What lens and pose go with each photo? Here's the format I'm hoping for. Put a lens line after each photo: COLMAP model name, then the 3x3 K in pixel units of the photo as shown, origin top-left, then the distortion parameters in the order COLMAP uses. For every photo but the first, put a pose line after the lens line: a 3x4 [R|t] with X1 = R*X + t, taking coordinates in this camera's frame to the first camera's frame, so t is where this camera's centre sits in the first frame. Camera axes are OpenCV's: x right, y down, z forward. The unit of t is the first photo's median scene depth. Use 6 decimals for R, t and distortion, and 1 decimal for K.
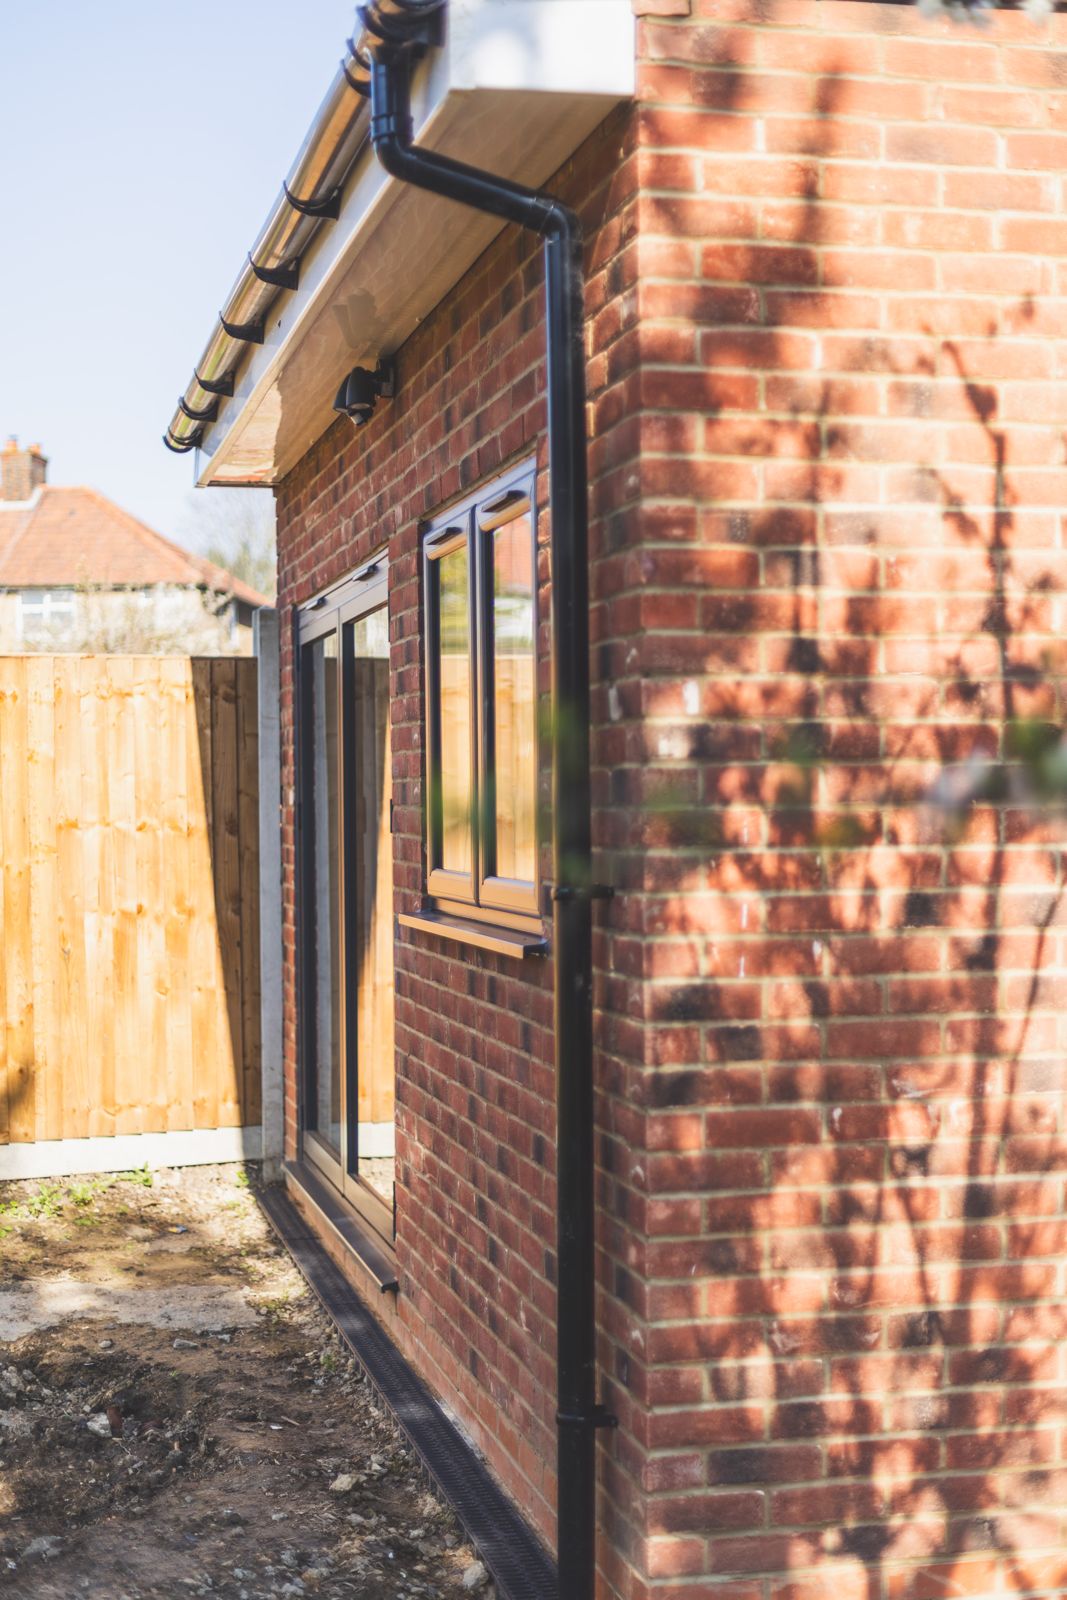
lens RADIAL K [[2284.7, 0, 531.8], [0, 2284.7, 864.9], [0, 0, 1]] dist [0.007656, -0.056713]
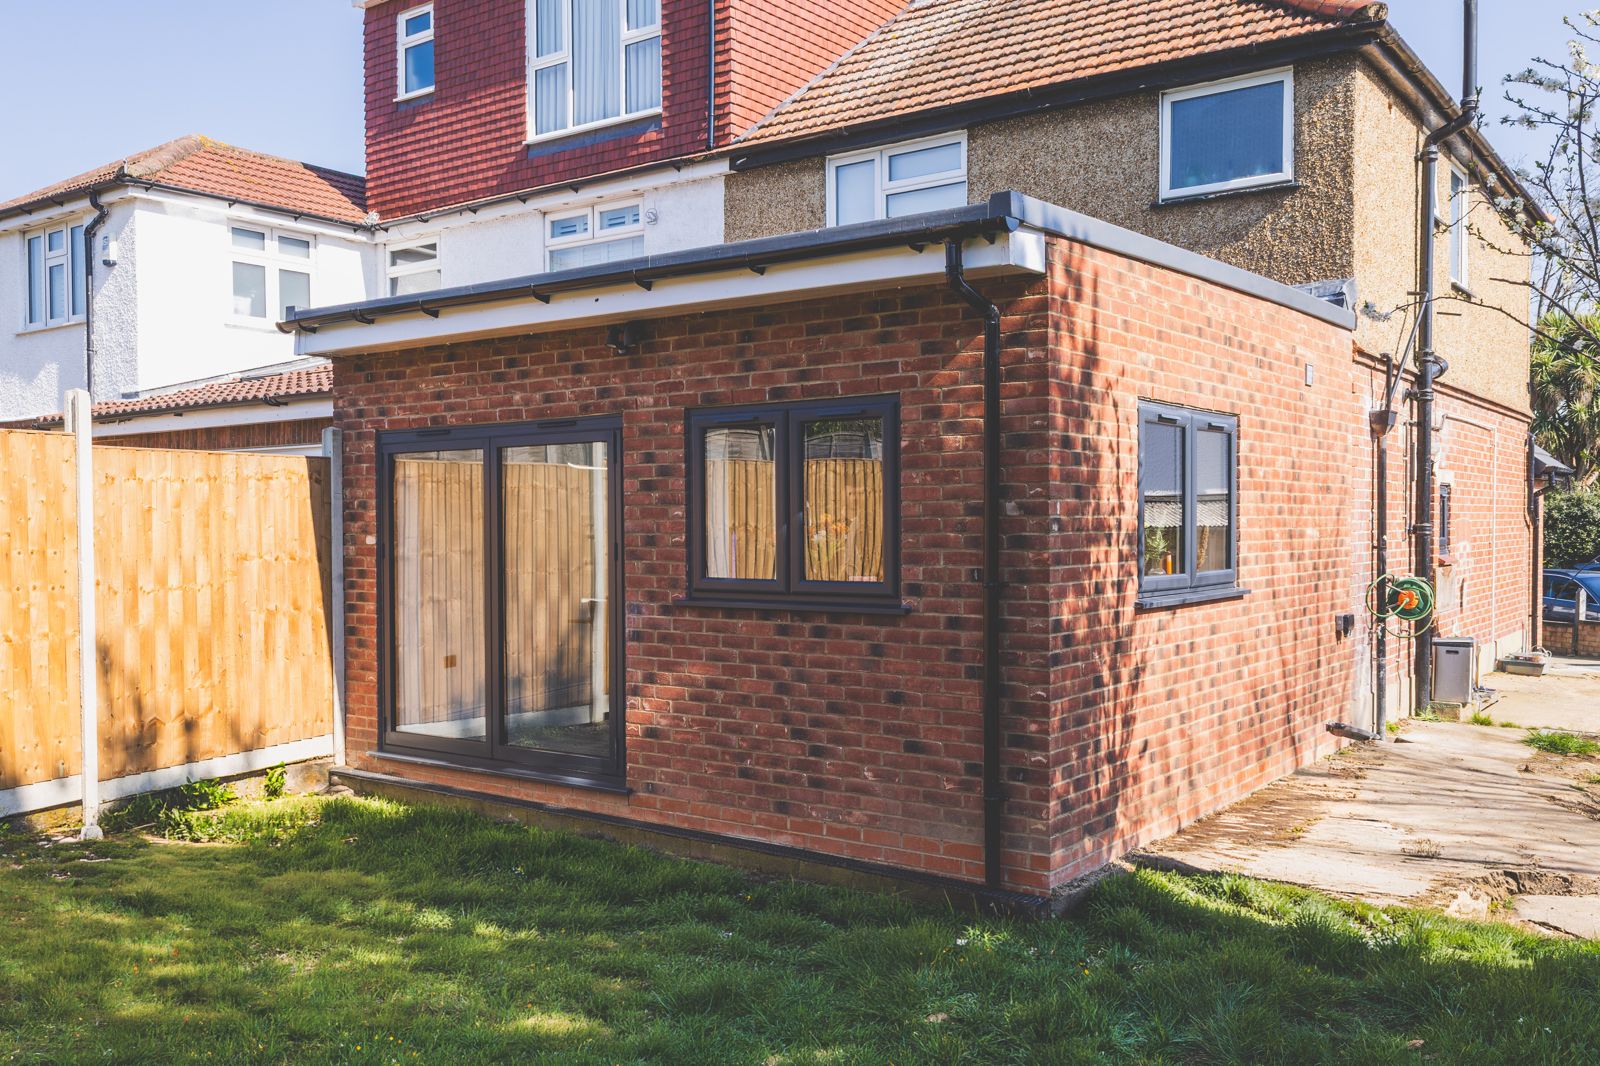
lens RADIAL K [[1391.1, 0, 800.0], [0, 1391.1, 533.0], [0, 0, 1]] dist [0.016249, -0.013519]
pose [[0.754315, -0.002667, 0.656507, -0.805937], [0.019878, 0.999626, -0.018779, -0.012618], [-0.656212, 0.027216, 0.754086, -0.005298]]
